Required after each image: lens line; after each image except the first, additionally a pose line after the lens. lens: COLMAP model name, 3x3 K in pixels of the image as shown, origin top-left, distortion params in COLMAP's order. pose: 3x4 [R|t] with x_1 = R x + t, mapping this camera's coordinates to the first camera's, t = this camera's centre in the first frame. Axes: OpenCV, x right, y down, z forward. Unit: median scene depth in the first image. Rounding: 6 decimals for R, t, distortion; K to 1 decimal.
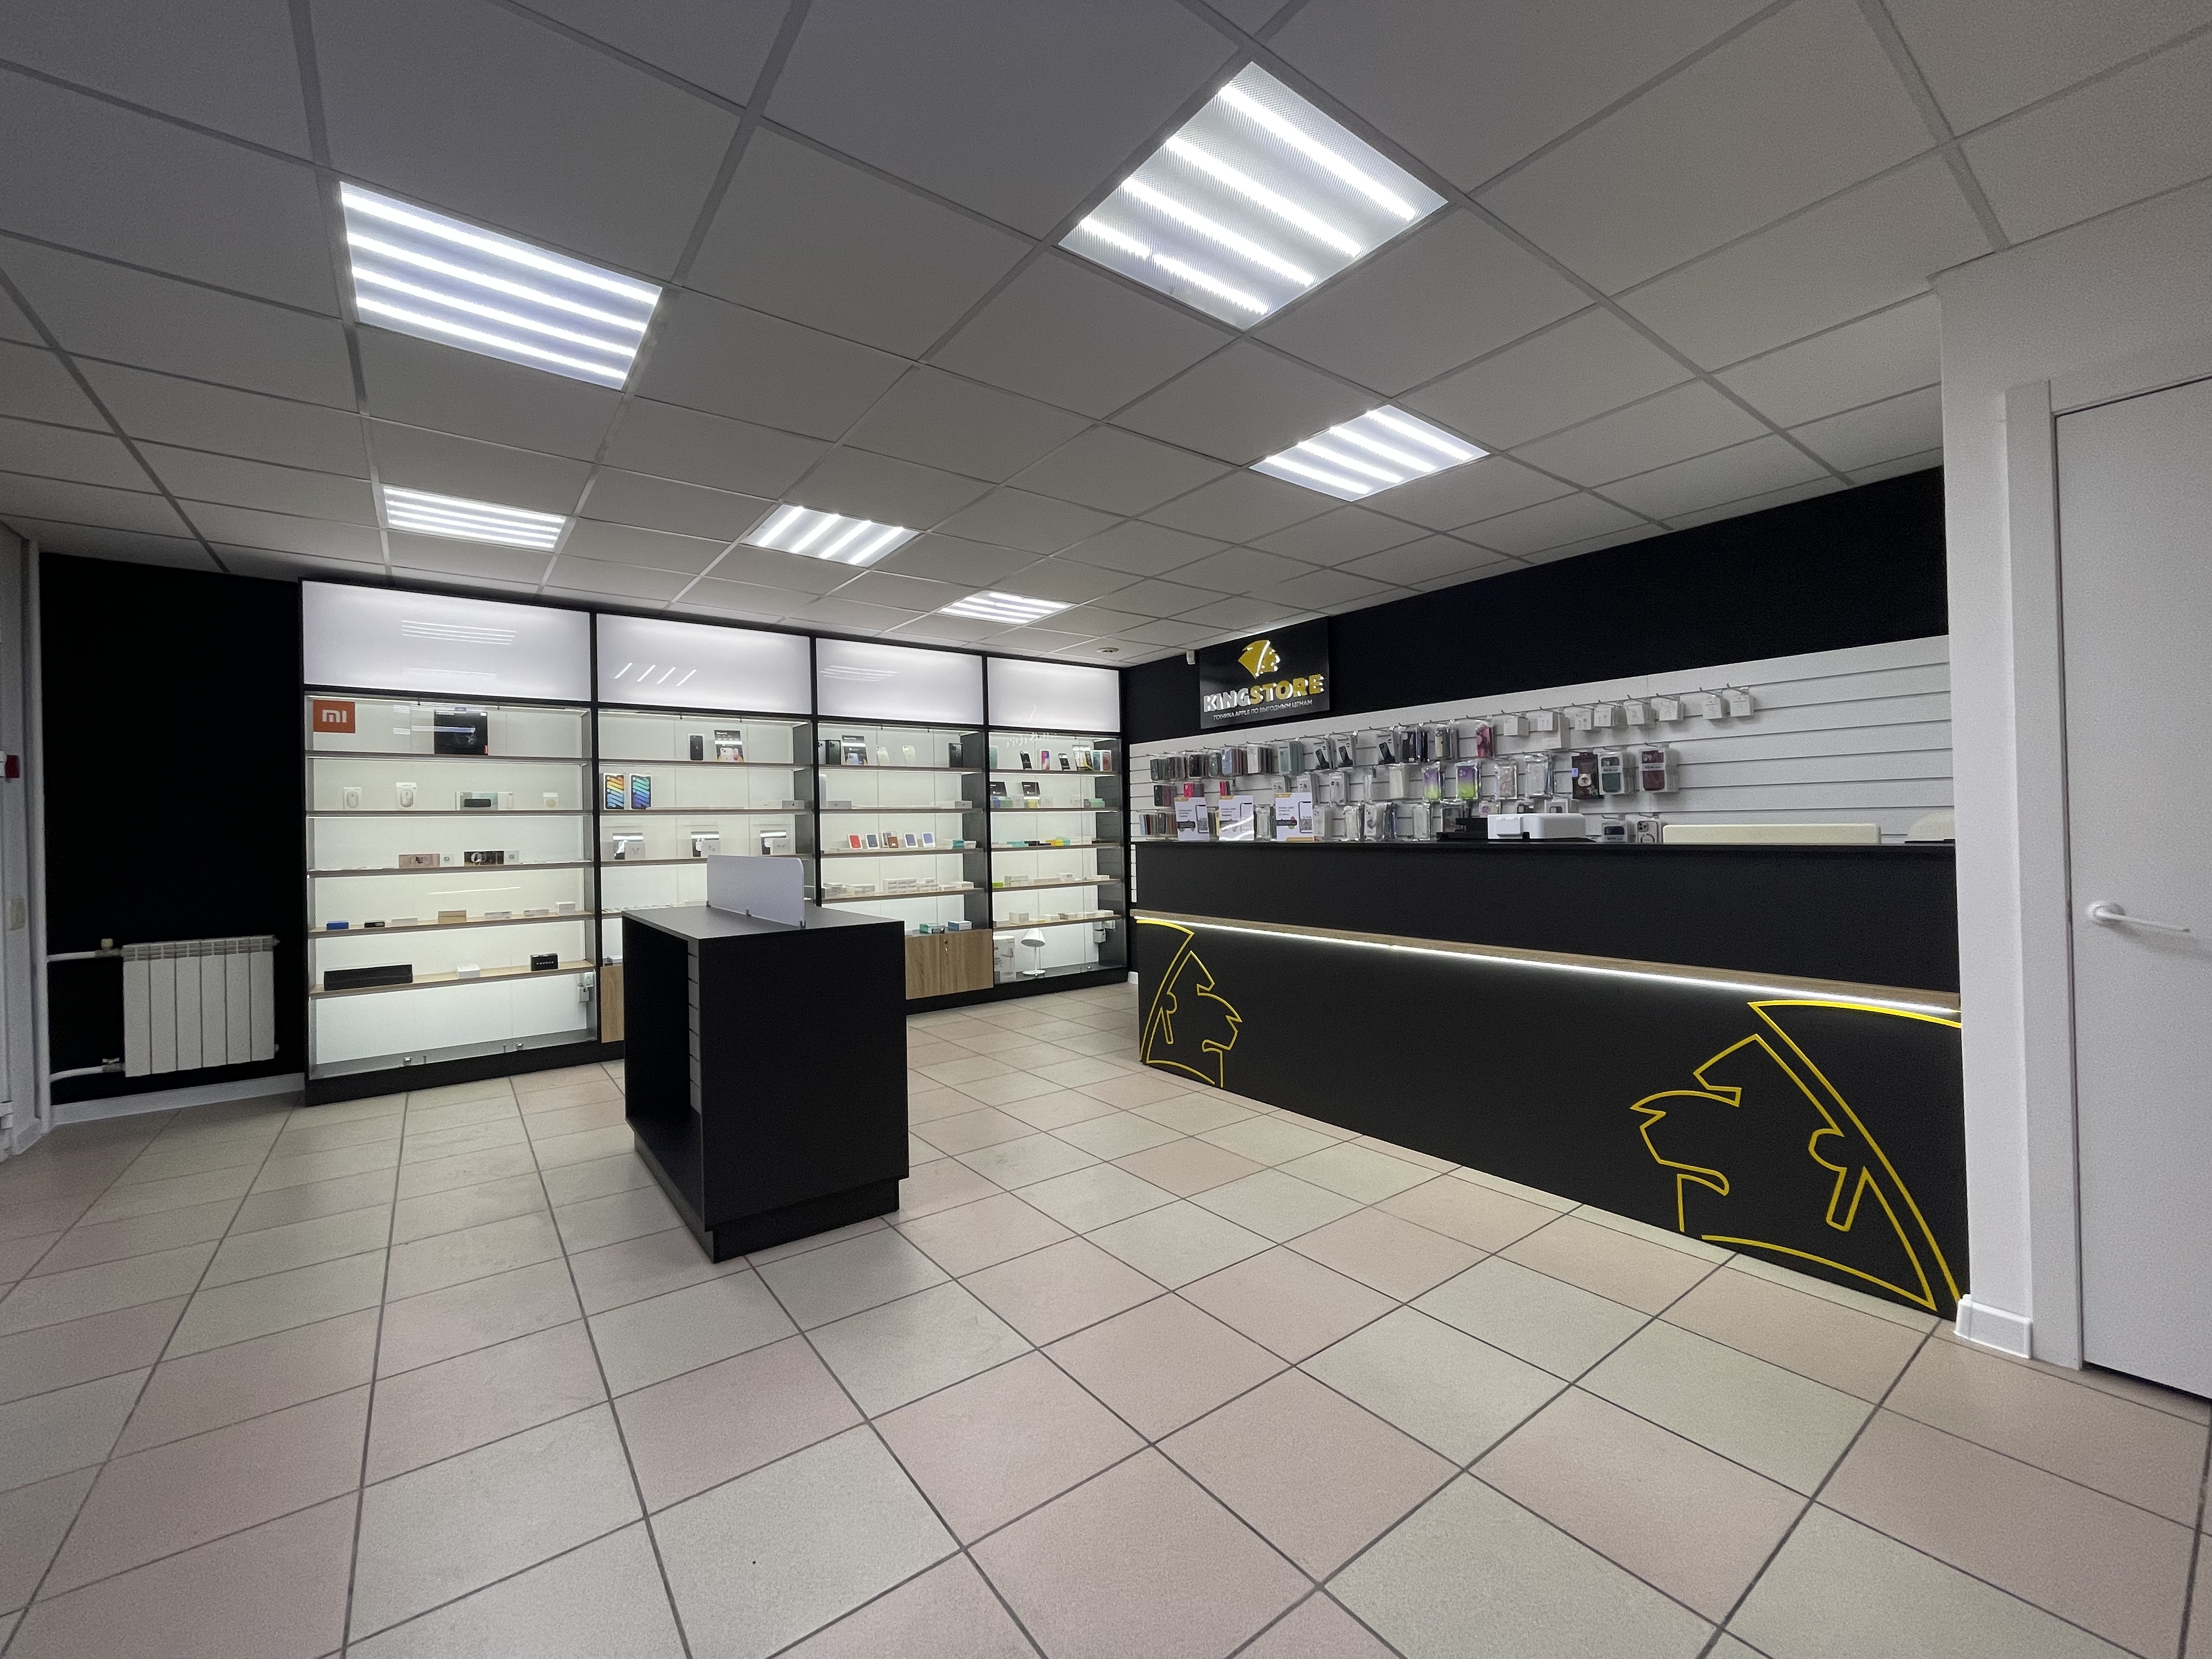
lens RADIAL K [[896.3, 0, 1102.7], [0, 896.3, 820.0], [0, 0, 1]] dist [0.008585, 0.000650]
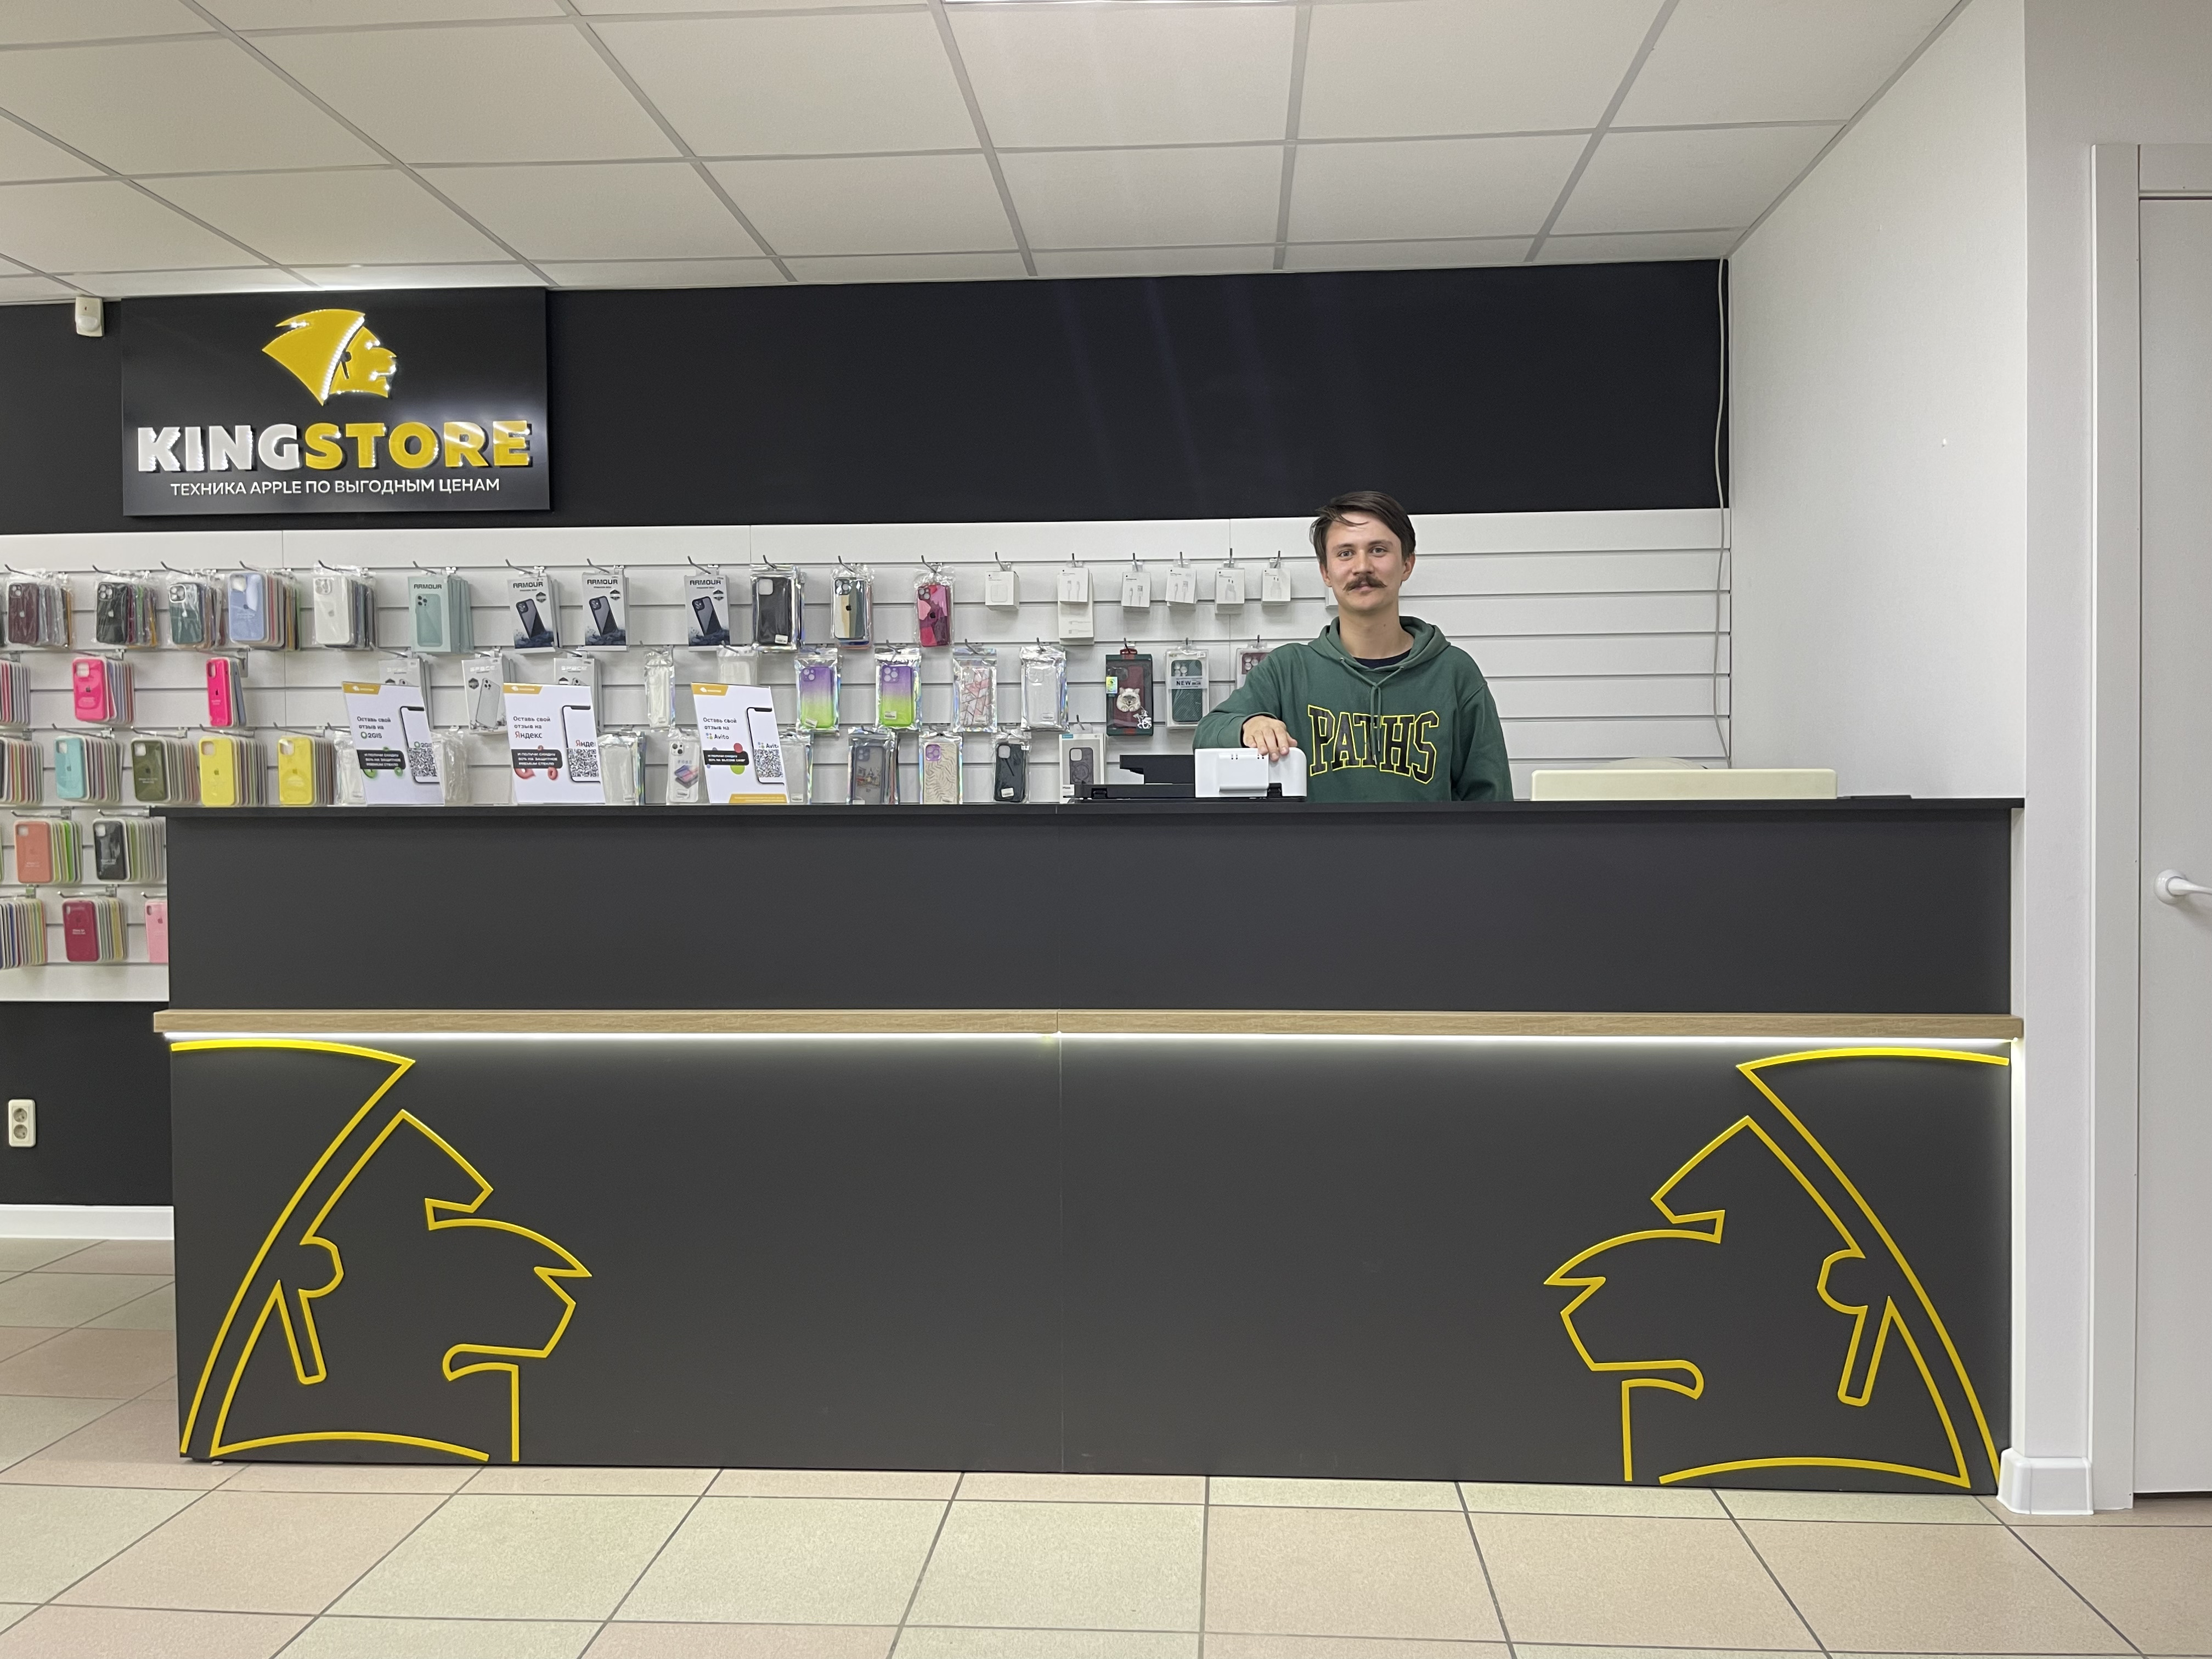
lens RADIAL K [[1681.2, 0, 1128.9], [0, 1681.2, 834.4], [0, 0, 1]] dist [0.054614, -0.059698]
pose [[0.647502, -0.001807, 0.762062, -0.228998], [-0.011945, 0.999850, 0.012520, 0.023182], [-0.761970, -0.017210, 0.647383, 0.334874]]
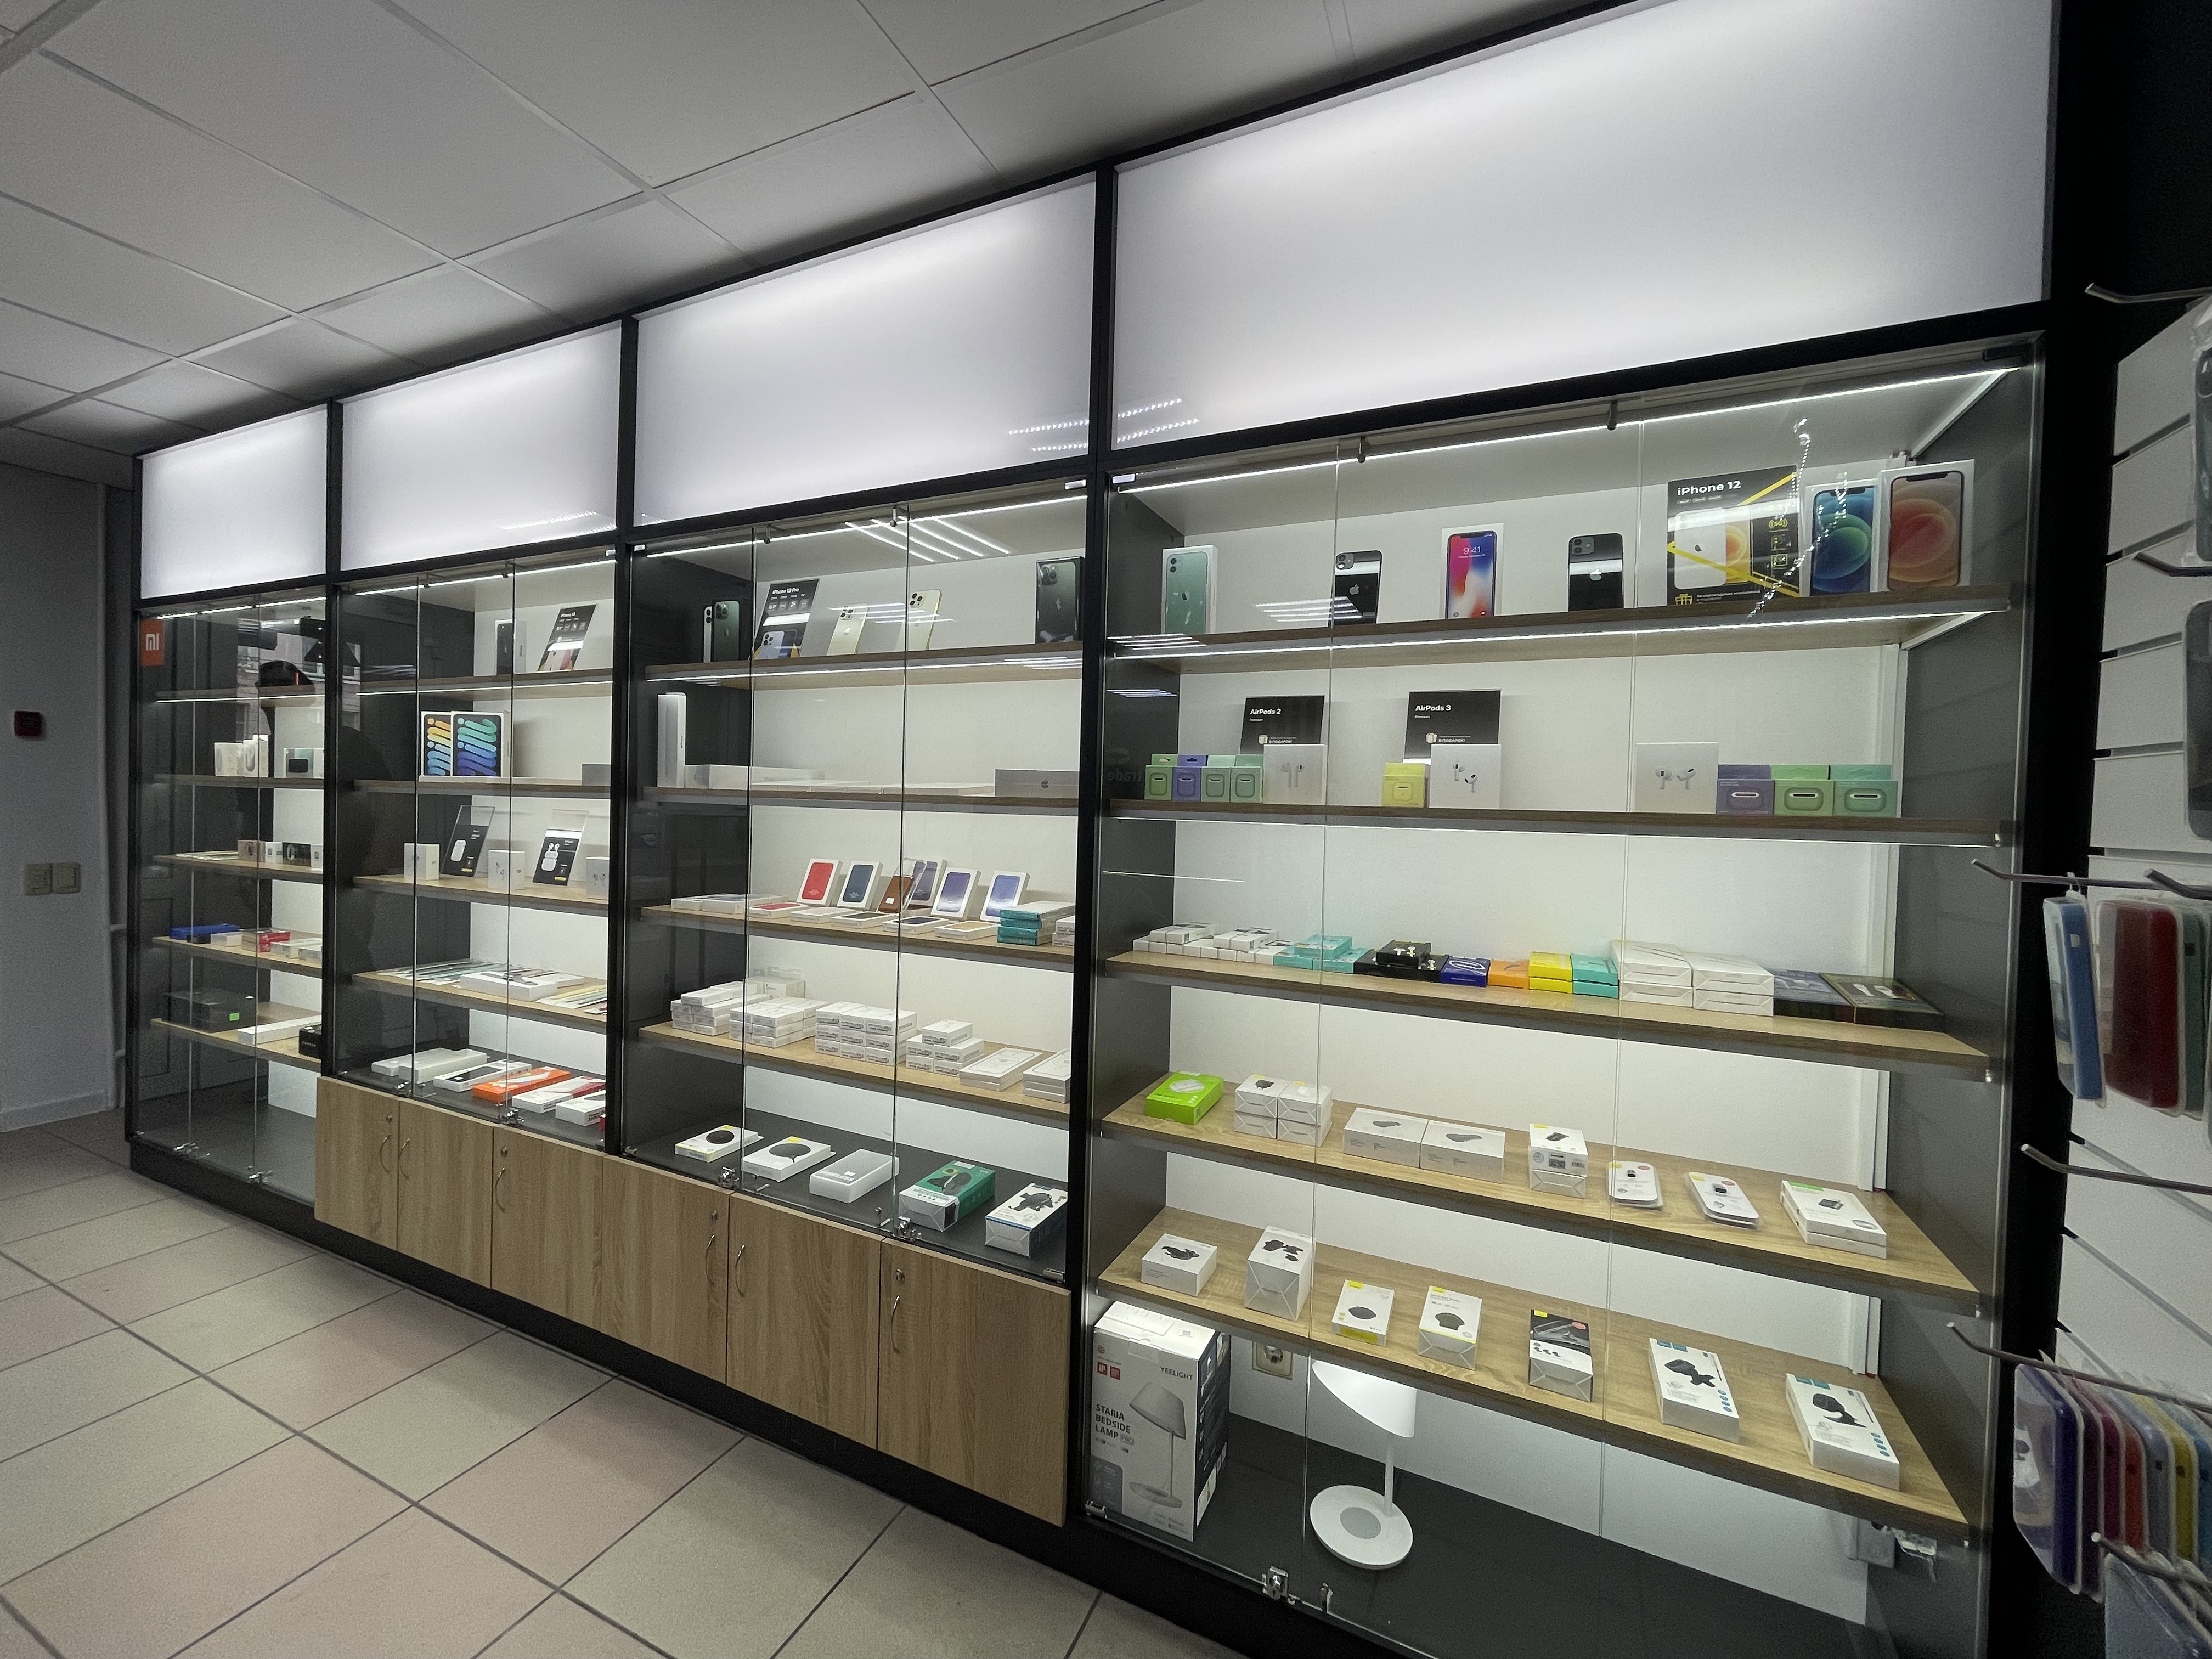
lens RADIAL K [[896.3, 0, 1117.7], [0, 896.3, 821.5], [0, 0, 1]] dist [0.008585, 0.000650]
pose [[0.469744, 0.057420, -0.880933, 0.134265], [-0.027379, 0.998350, 0.050474, -0.029124], [0.882378, 0.000410, 0.470541, 1.298930]]
